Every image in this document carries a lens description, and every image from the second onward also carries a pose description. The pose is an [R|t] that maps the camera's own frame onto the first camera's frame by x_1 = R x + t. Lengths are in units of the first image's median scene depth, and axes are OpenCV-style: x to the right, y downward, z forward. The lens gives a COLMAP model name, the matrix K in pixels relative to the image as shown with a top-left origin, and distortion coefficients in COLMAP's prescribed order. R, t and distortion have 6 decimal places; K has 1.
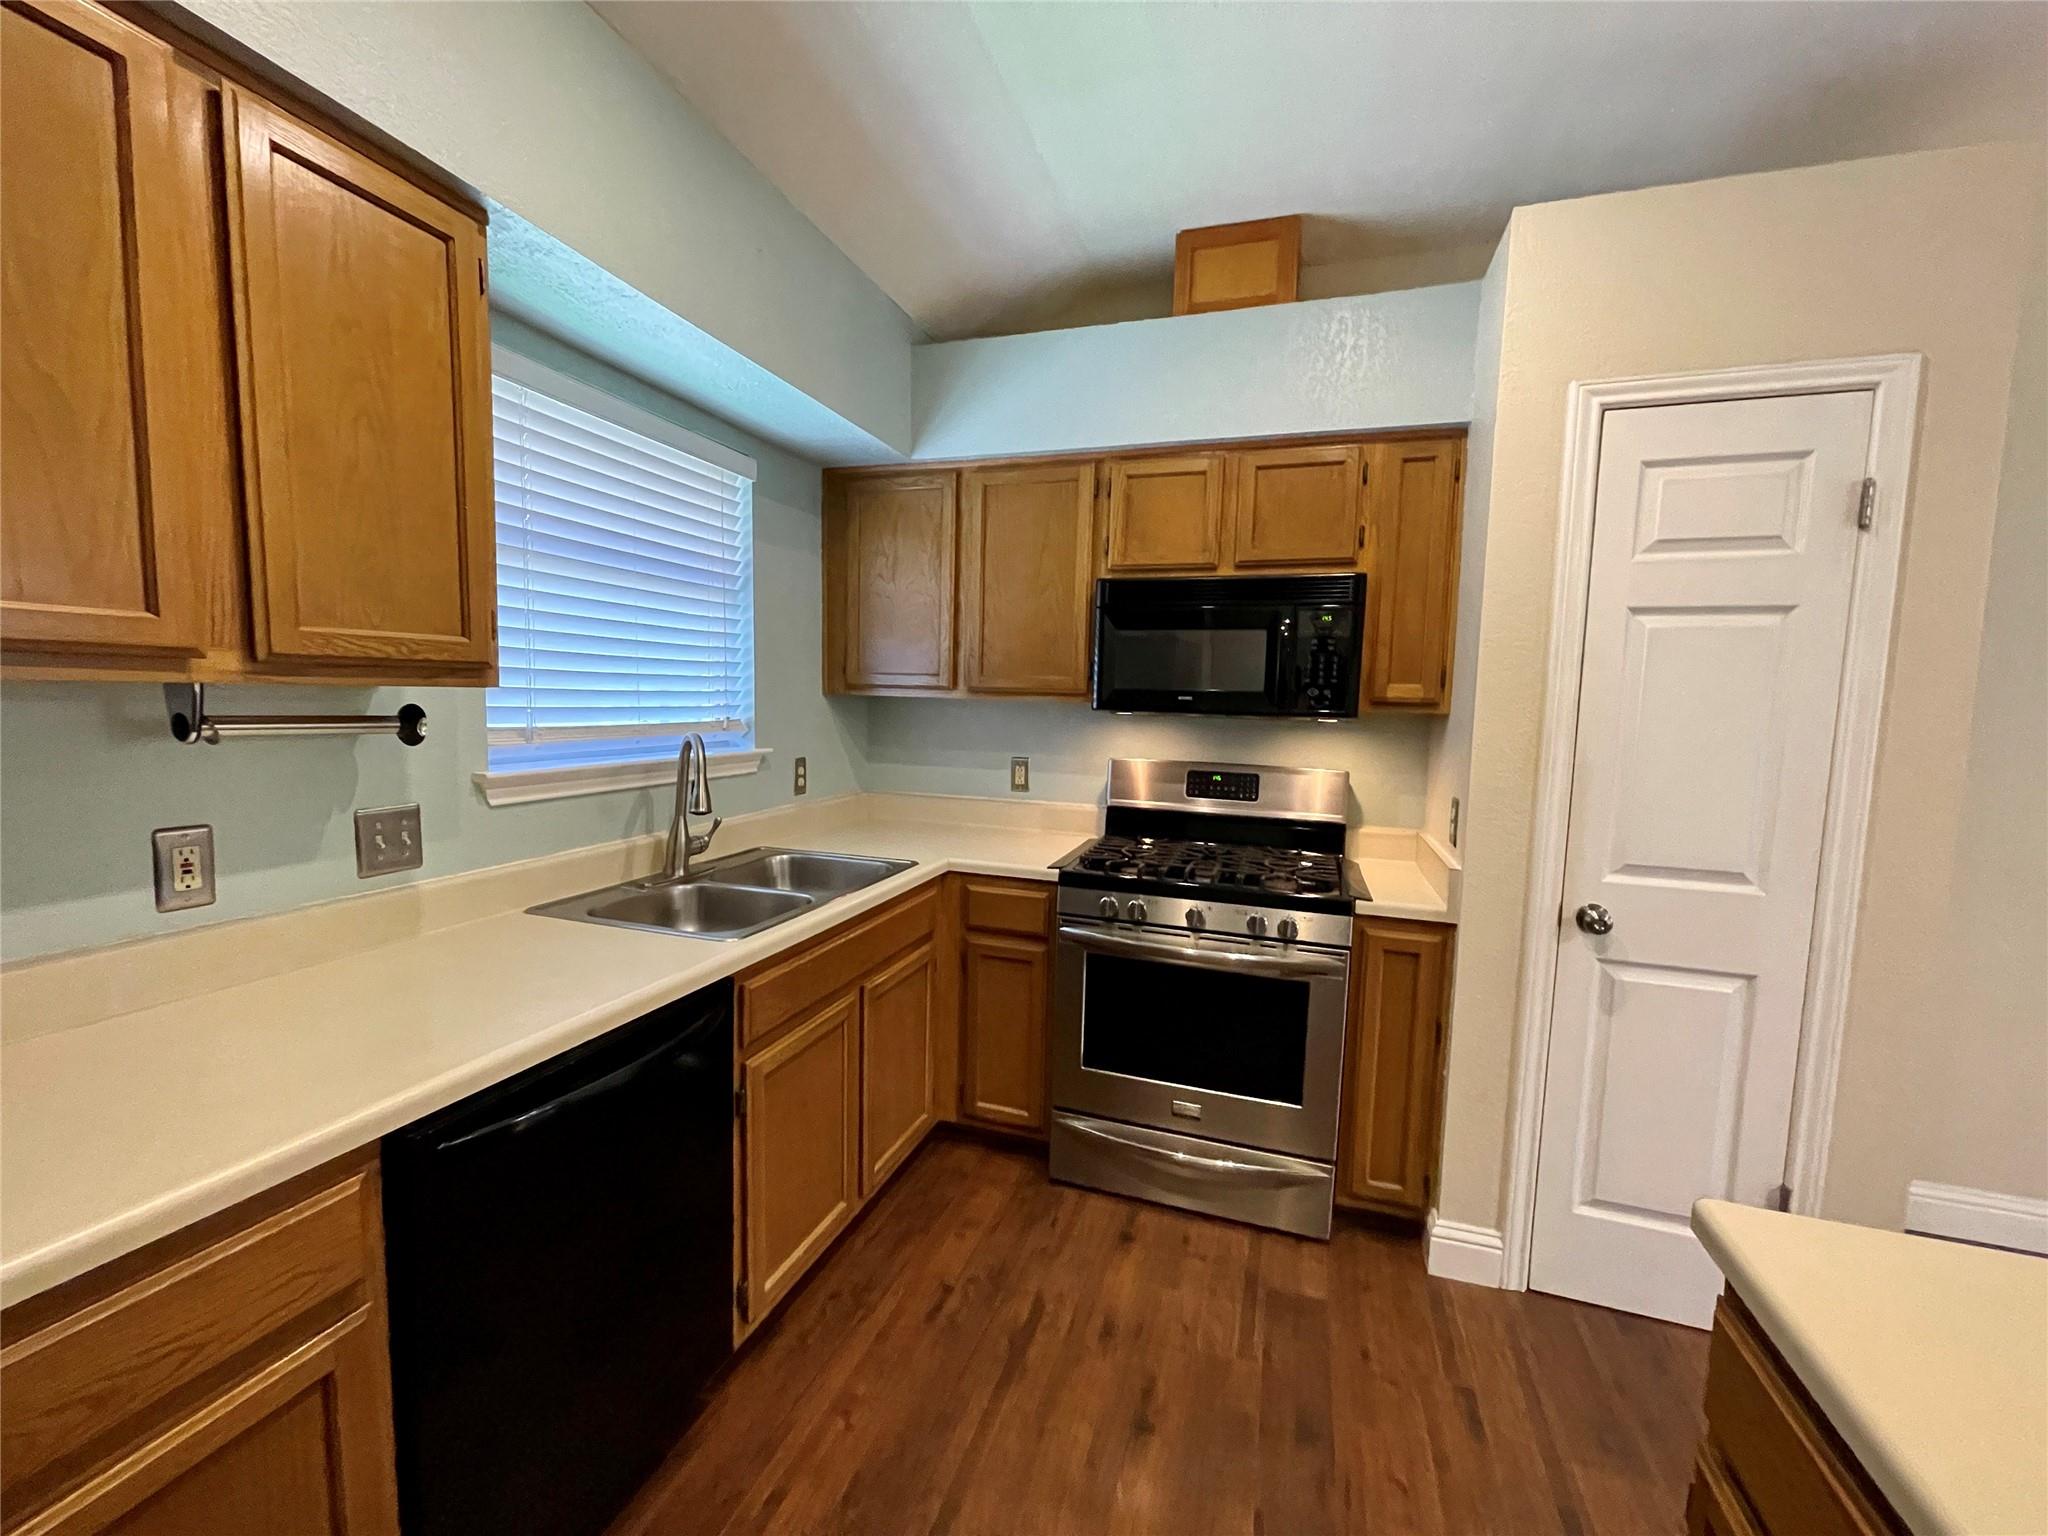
lens RADIAL K [[829.5, 0, 1024.0], [0, 829.5, 768.0], [0, 0, 1]] dist [-0.004794, -0.000656]
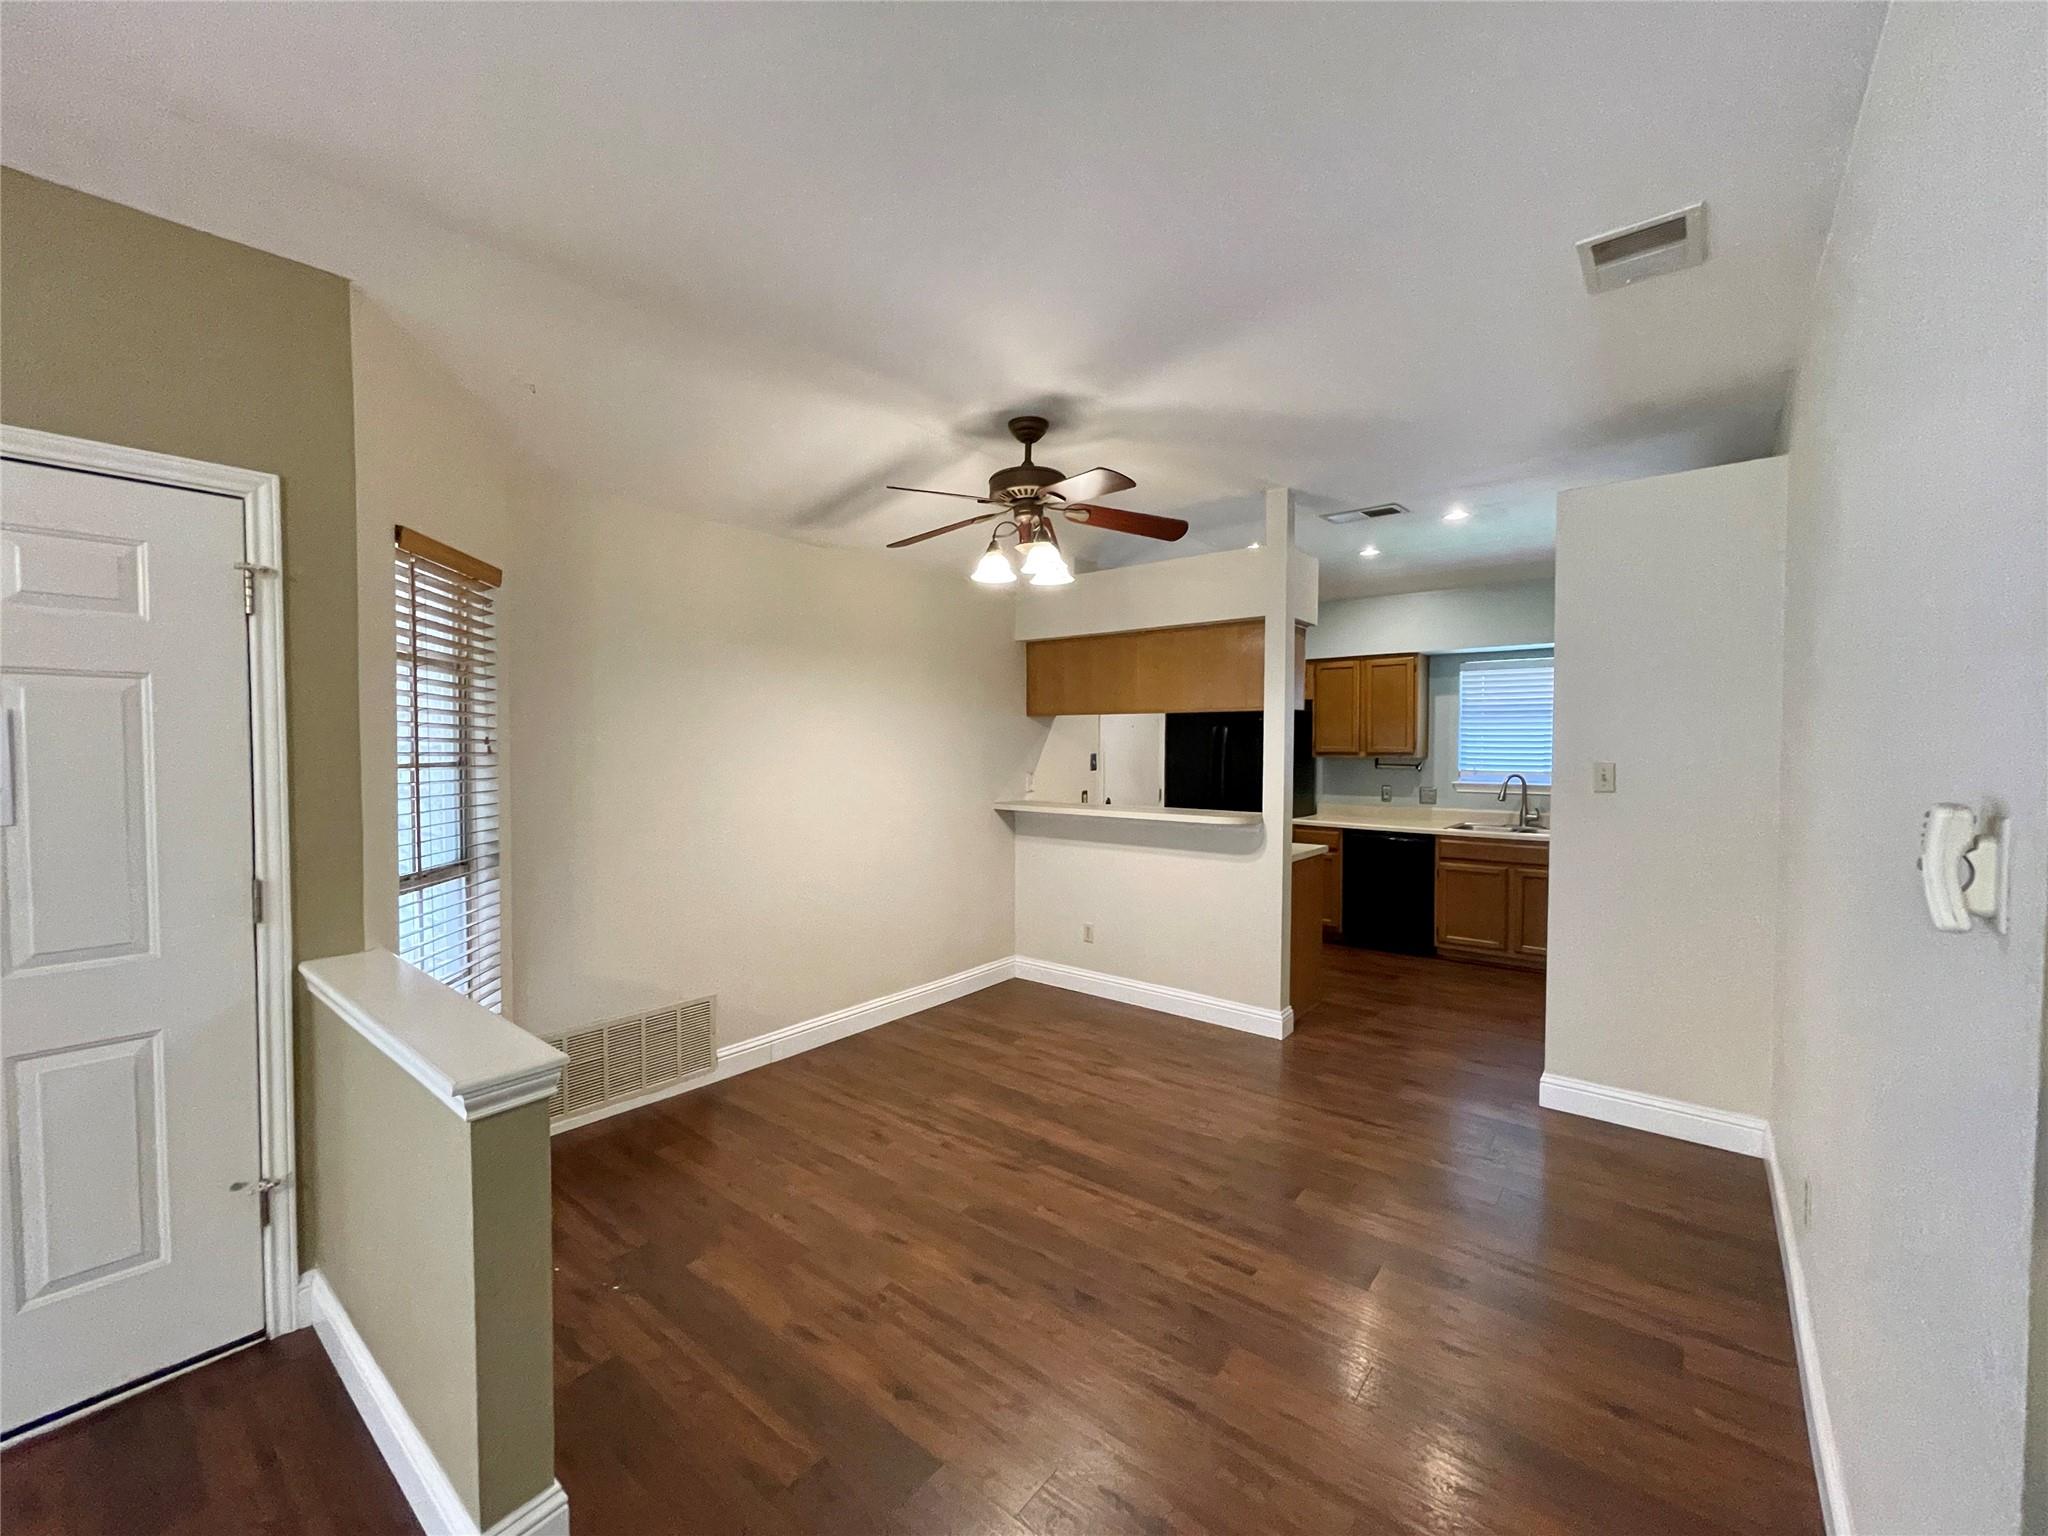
lens RADIAL K [[829.5, 0, 1024.0], [0, 829.5, 768.0], [0, 0, 1]] dist [-0.004794, -0.000656]
pose [[-0.347764, -0.001758, -0.937580, 2.542429], [-0.094410, 0.994981, 0.033153, 0.002004], [0.932816, 0.100047, -0.346185, 0.374408]]
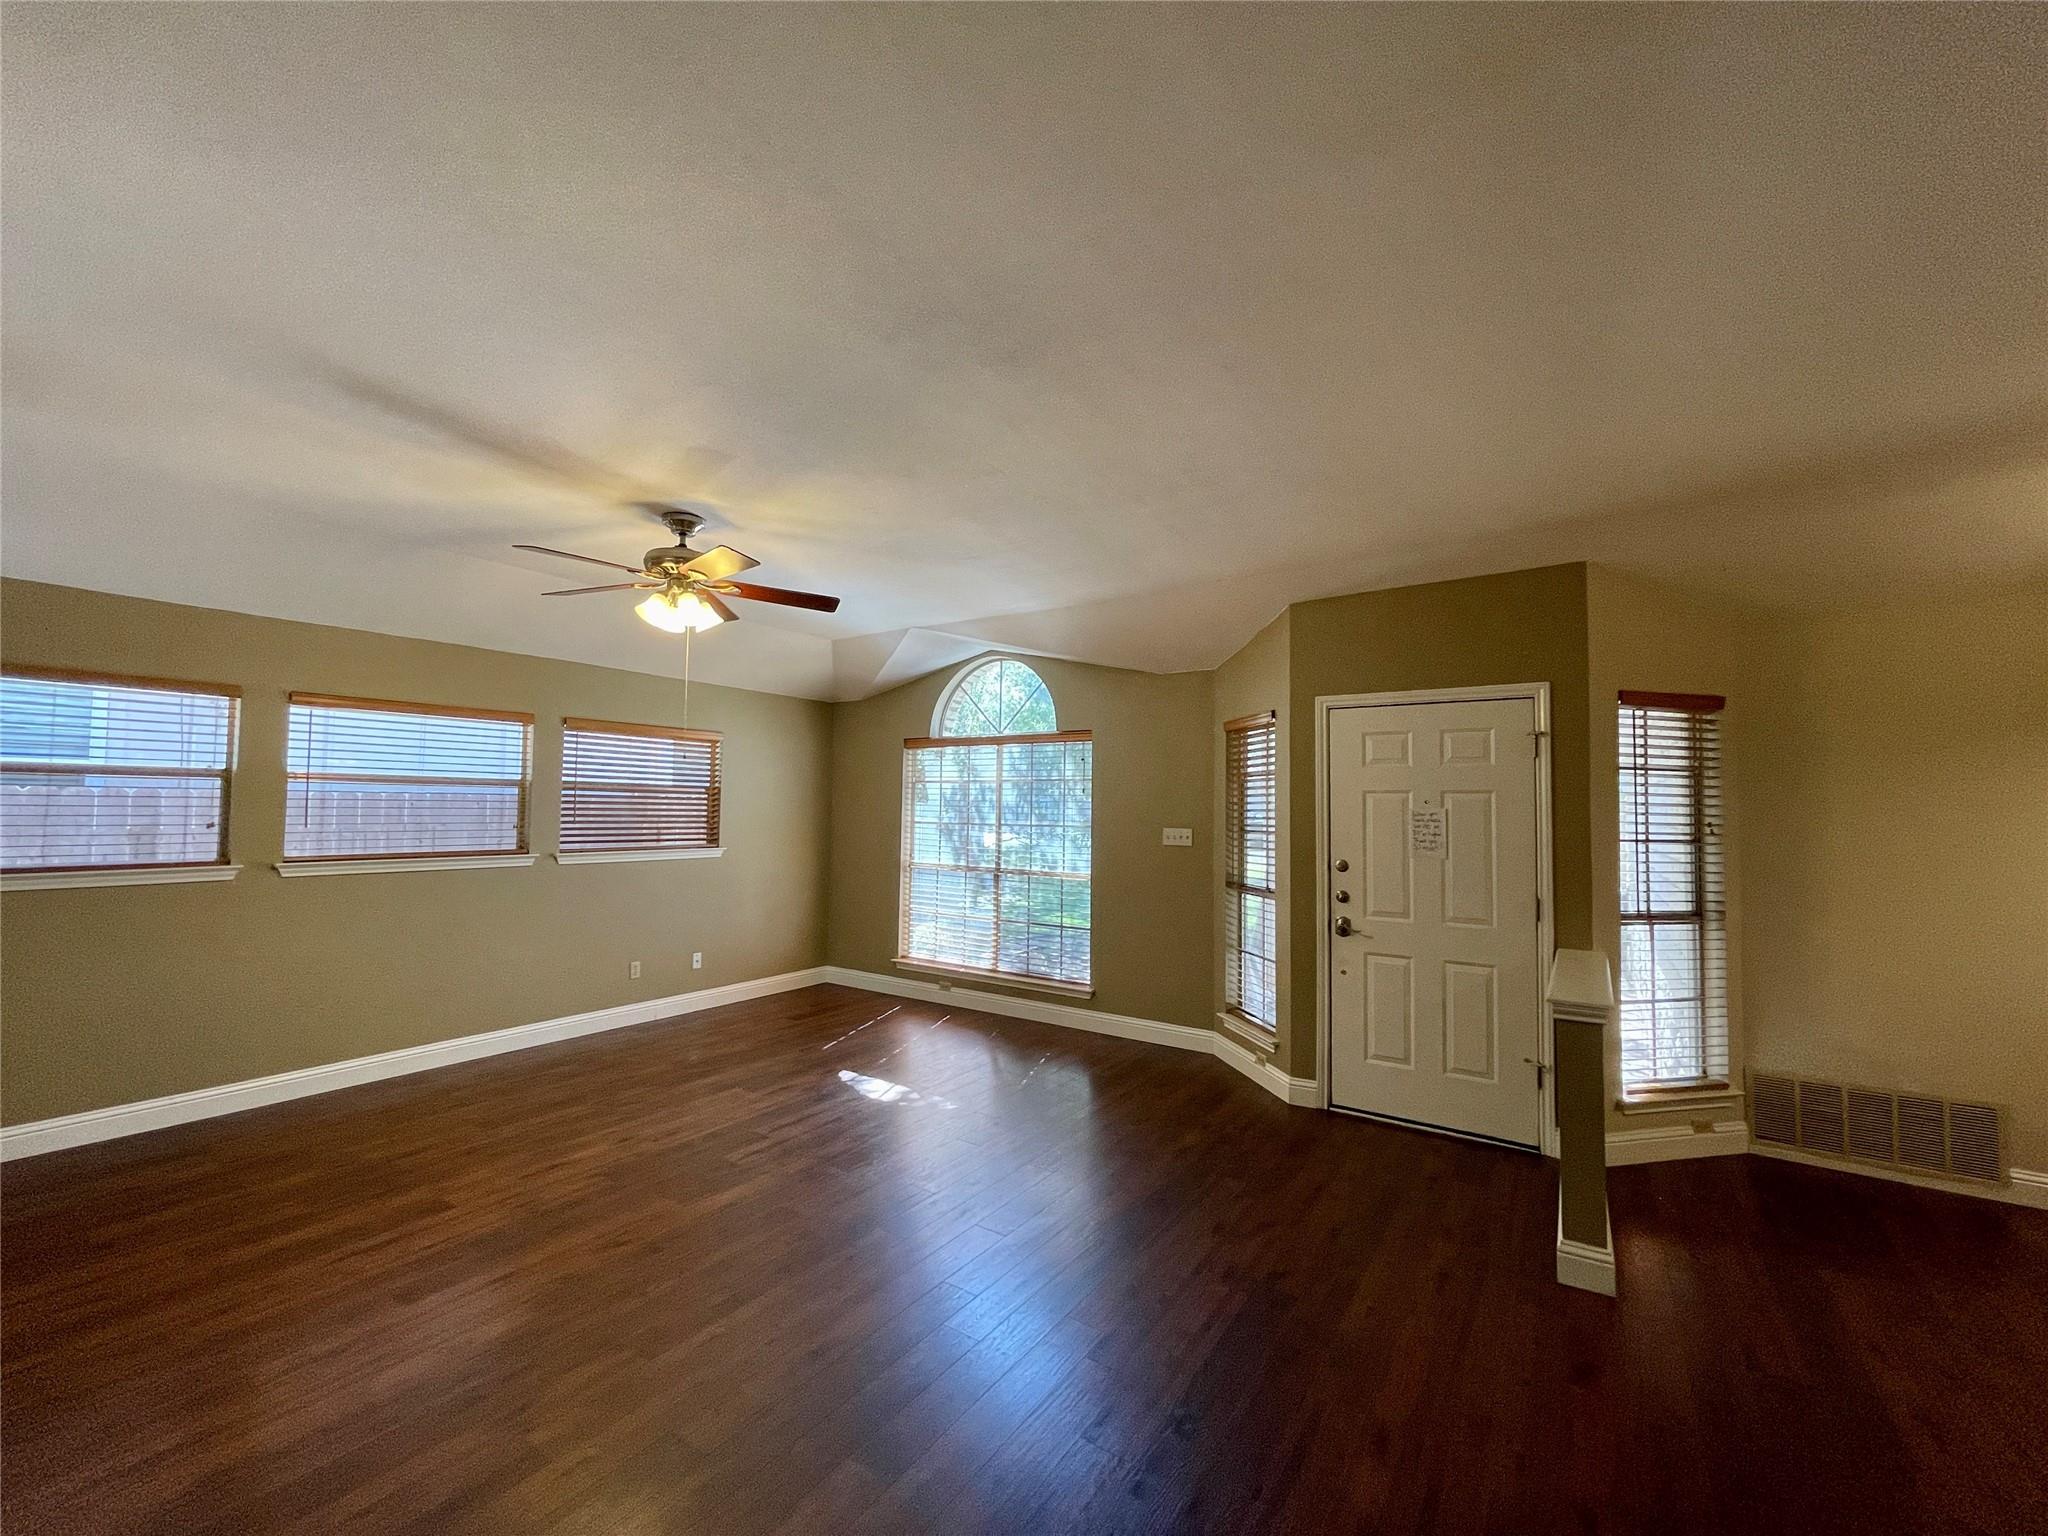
lens RADIAL K [[829.5, 0, 1024.0], [0, 829.5, 768.0], [0, 0, 1]] dist [-0.004794, -0.000656]
pose [[-0.960872, -0.028287, 0.275546, 2.539574], [-0.015481, 0.998701, 0.048541, -0.096369], [-0.276561, 0.042376, -0.960062, 1.175024]]
